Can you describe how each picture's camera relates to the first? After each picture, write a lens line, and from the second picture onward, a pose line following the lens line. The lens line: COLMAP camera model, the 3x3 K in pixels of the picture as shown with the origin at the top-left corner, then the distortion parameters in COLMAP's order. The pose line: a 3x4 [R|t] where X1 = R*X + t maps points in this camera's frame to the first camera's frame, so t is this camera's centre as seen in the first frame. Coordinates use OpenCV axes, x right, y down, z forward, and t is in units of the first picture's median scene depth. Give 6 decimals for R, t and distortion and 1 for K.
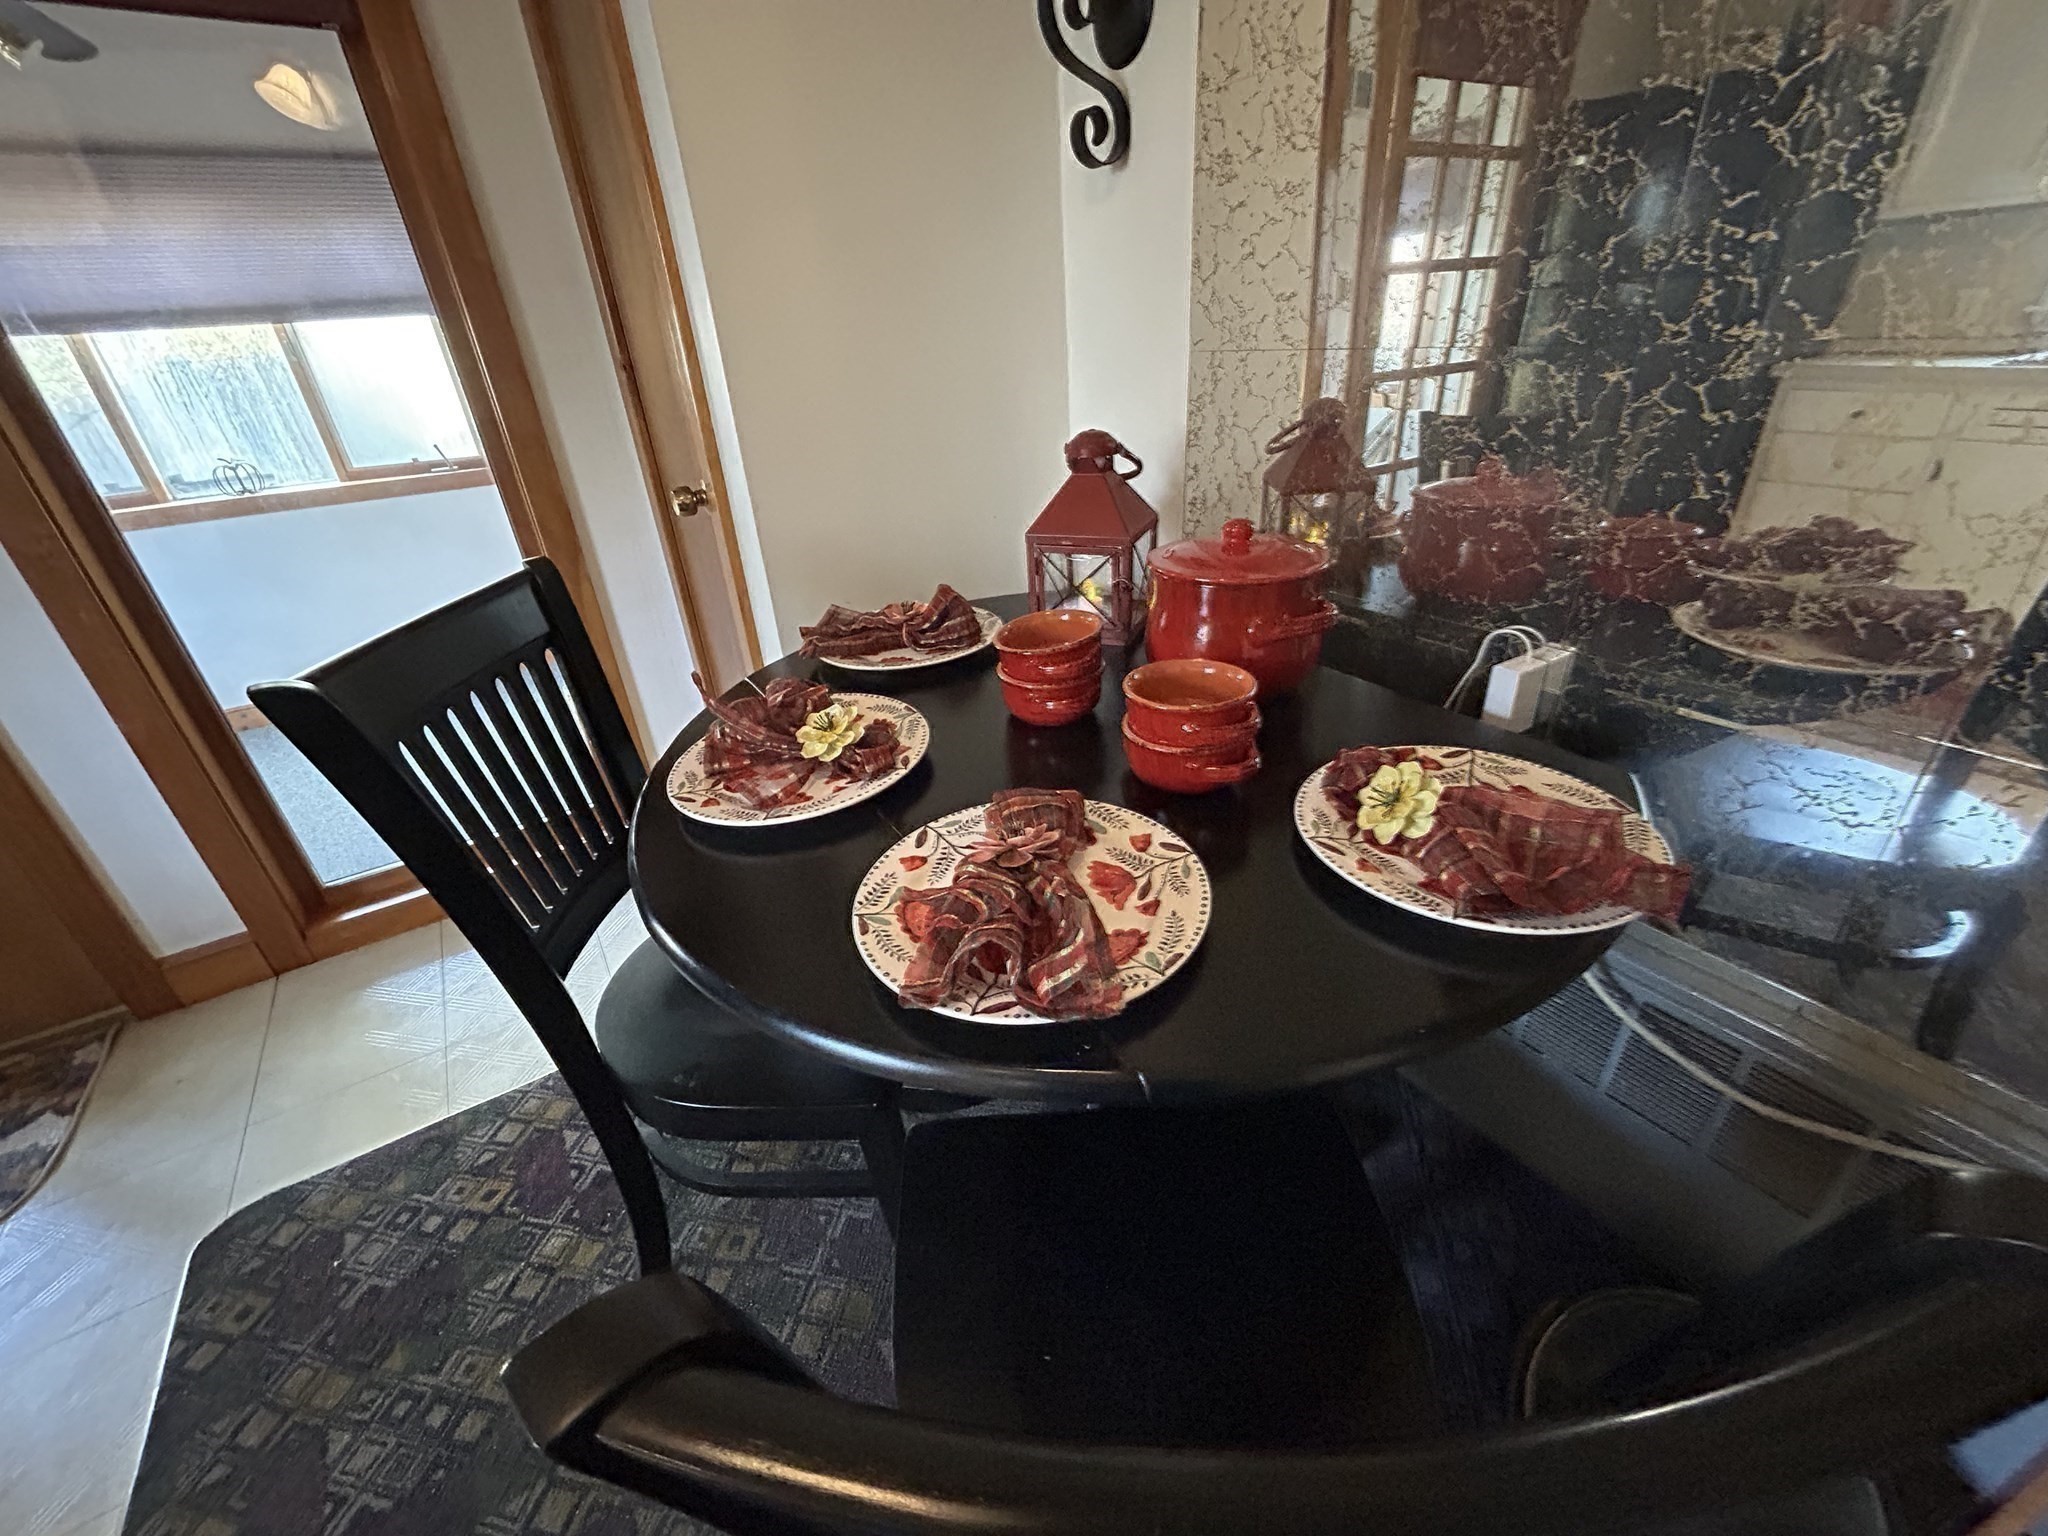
lens RADIAL K [[829.0, 0, 1015.5], [0, 829.0, 747.8], [0, 0, 1]] dist [0.000181, -0.000039]
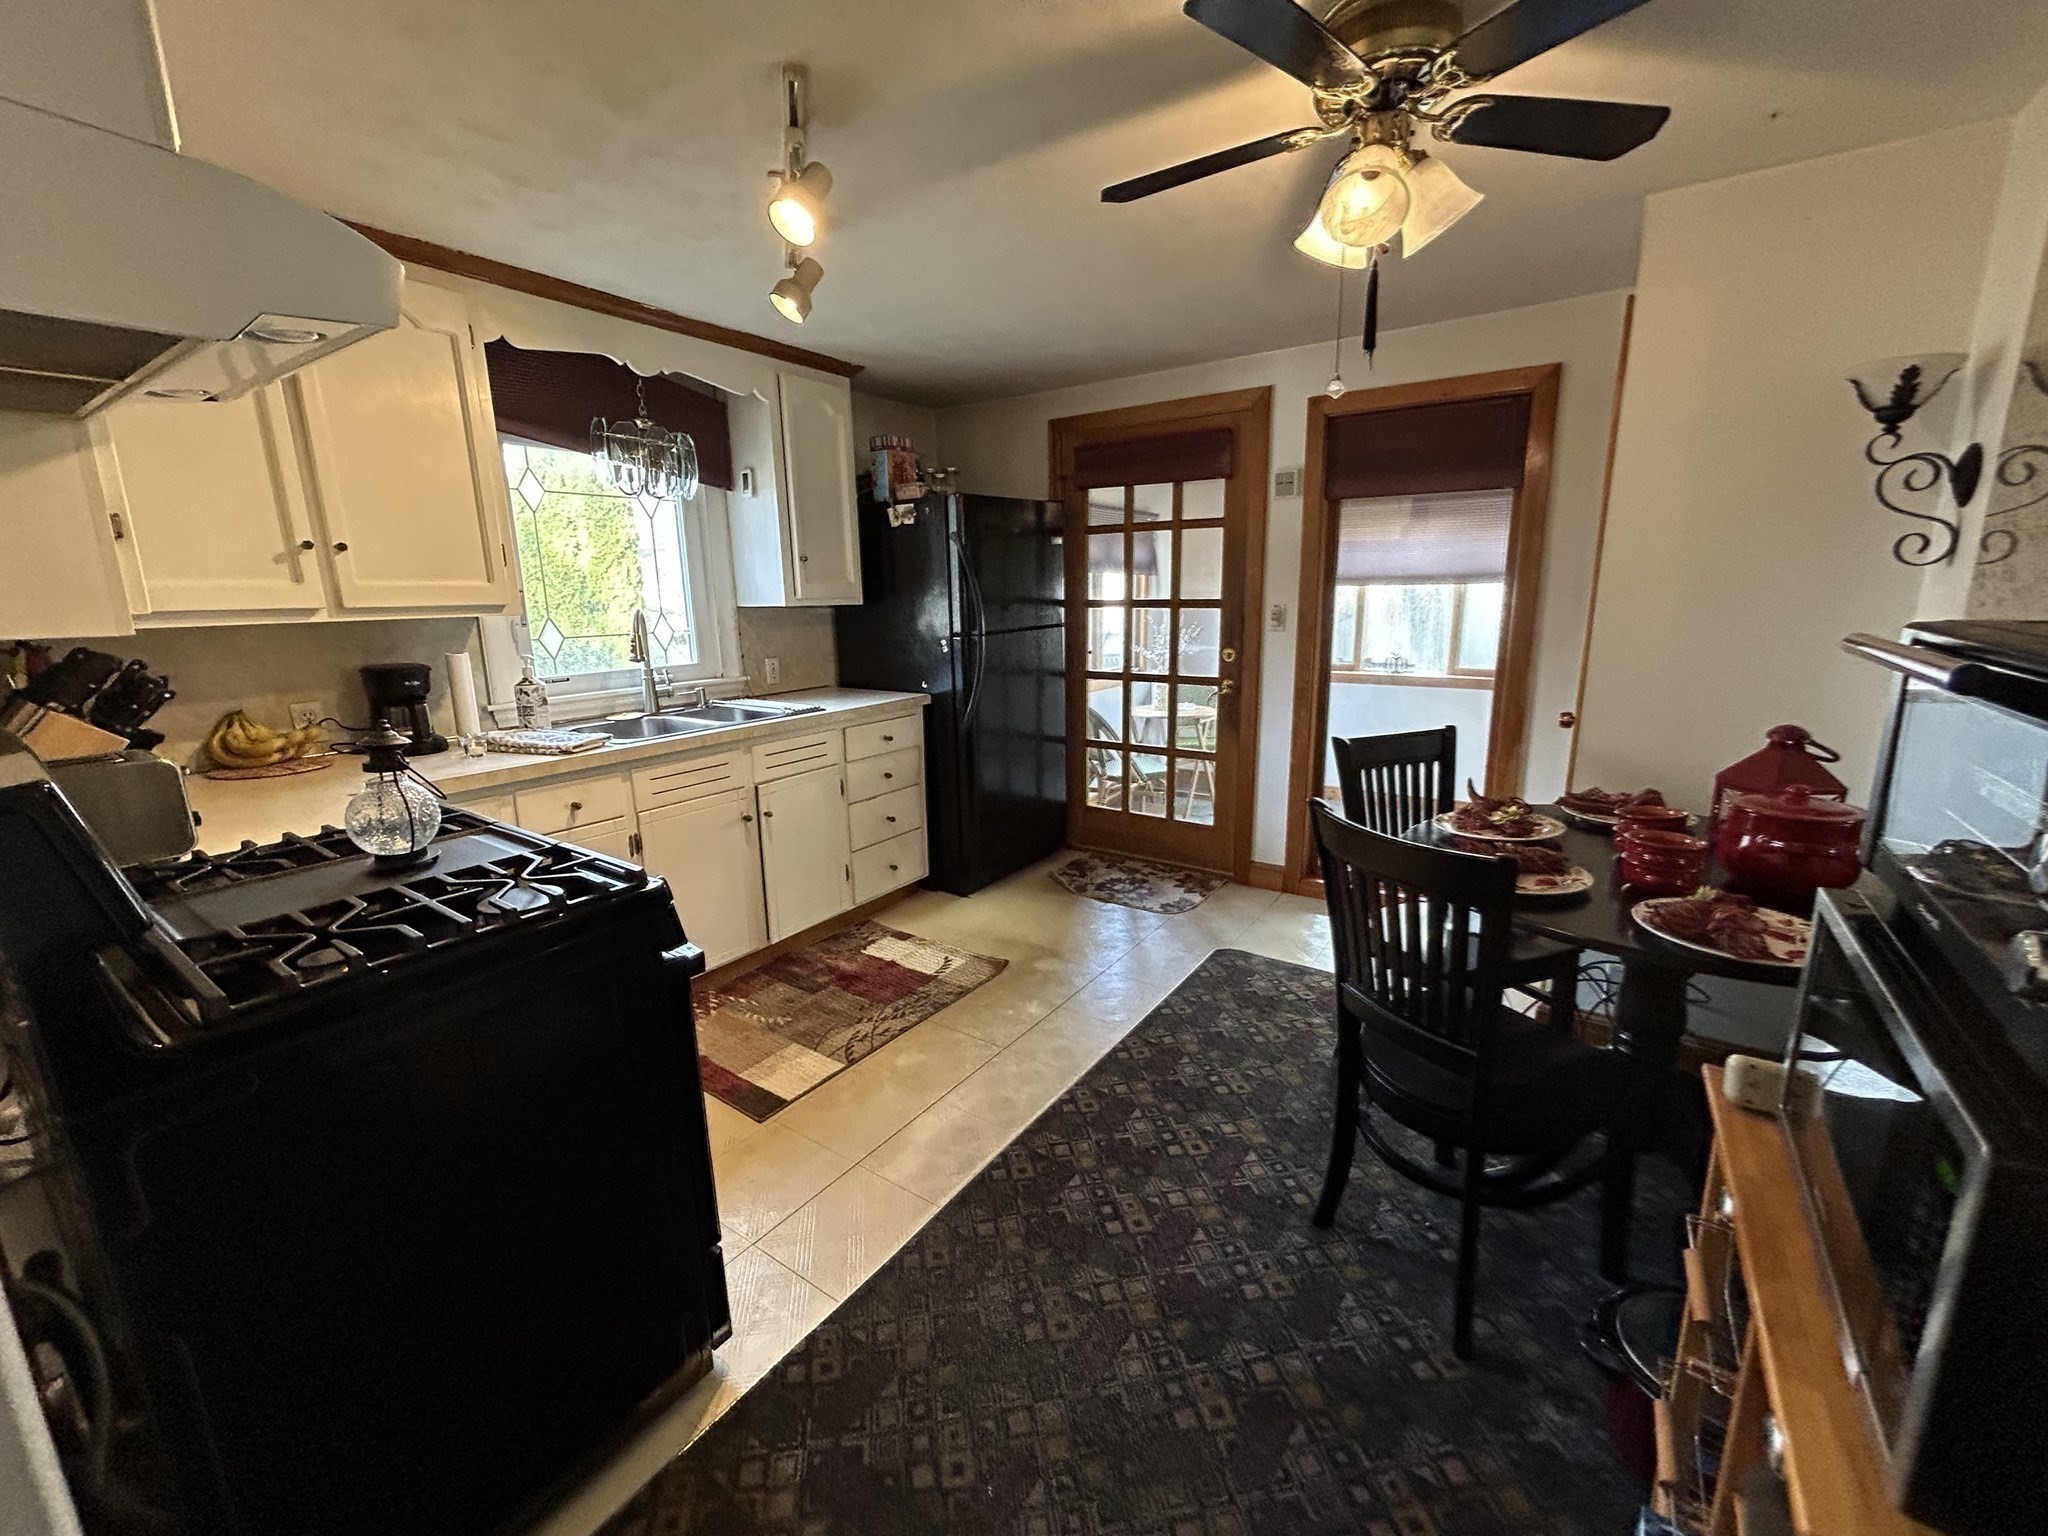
lens RADIAL K [[829.0, 0, 1027.0], [0, 829.0, 762.1], [0, 0, 1]] dist [0.000181, -0.000039]
pose [[0.378507, 0.251079, -0.890894, 0.791344], [-0.440396, 0.895429, 0.065250, 0.178418], [0.814115, 0.367649, 0.449501, -0.713097]]
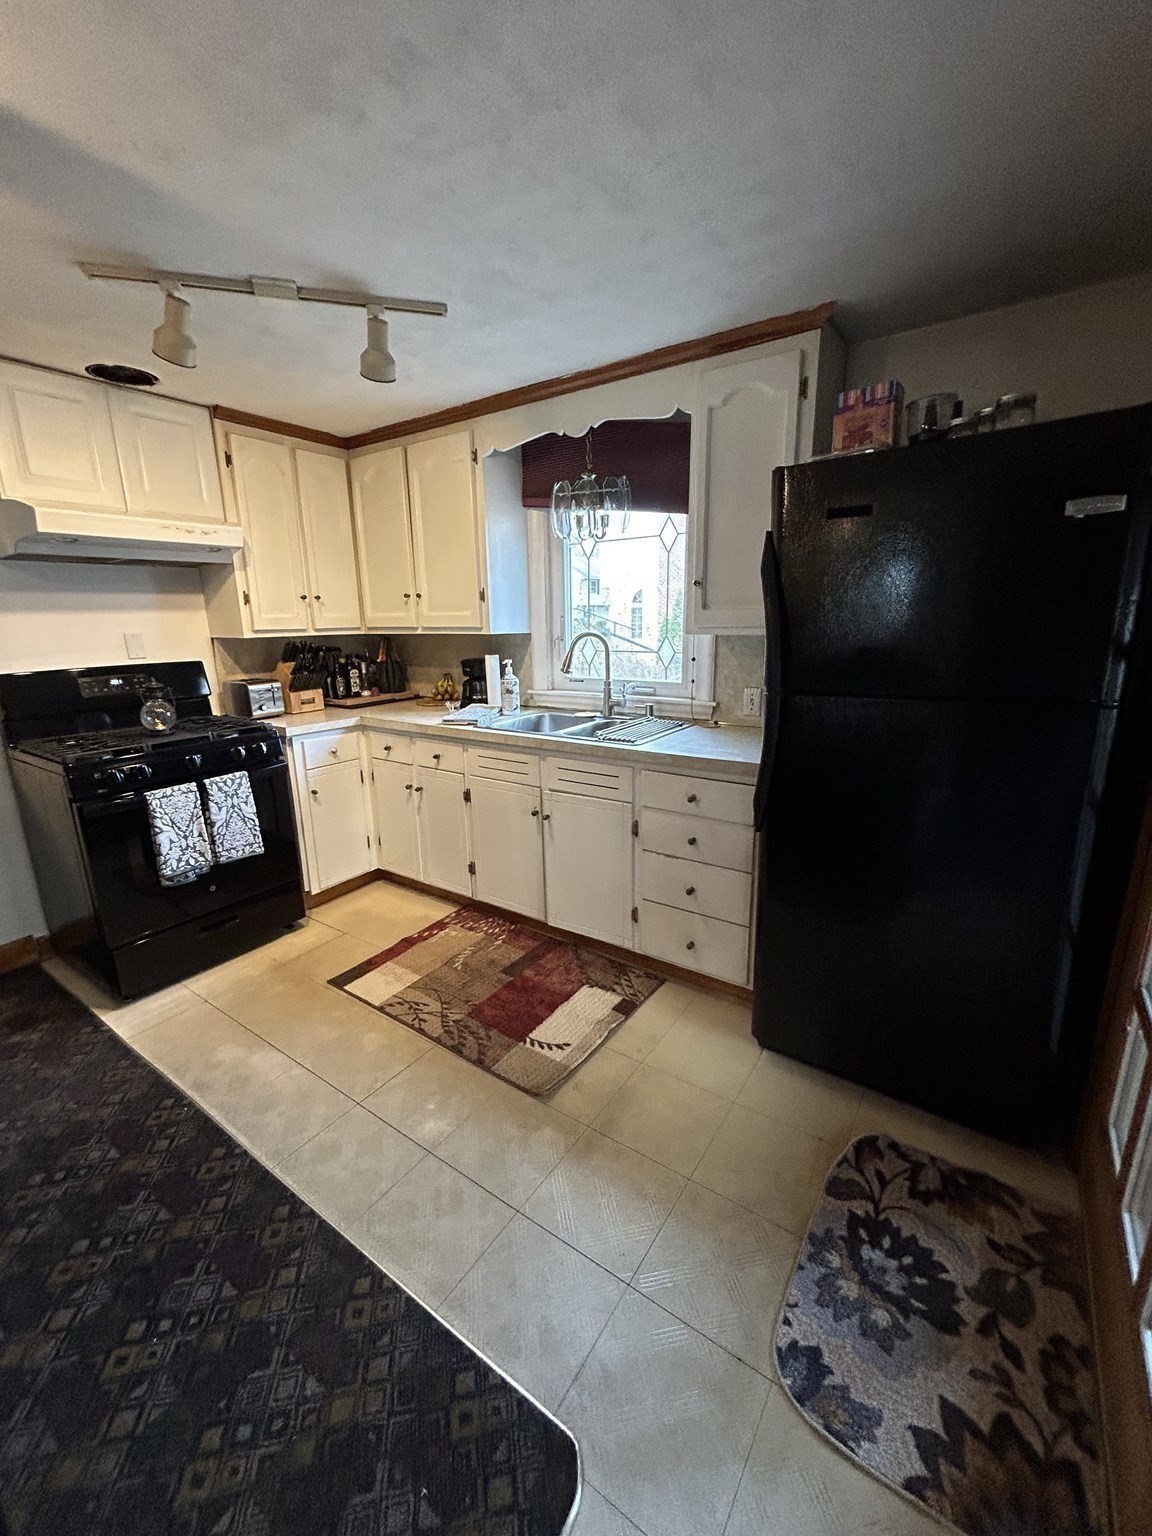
lens RADIAL K [[621.7, 0, 572.7], [0, 621.7, 766.3], [0, 0, 1]] dist [0.000181, -0.000039]
pose [[-0.924246, 0.168015, -0.342842, -0.813853], [-0.104193, 0.752886, 0.649851, -0.583323], [0.367306, 0.636344, -0.678345, 0.940870]]
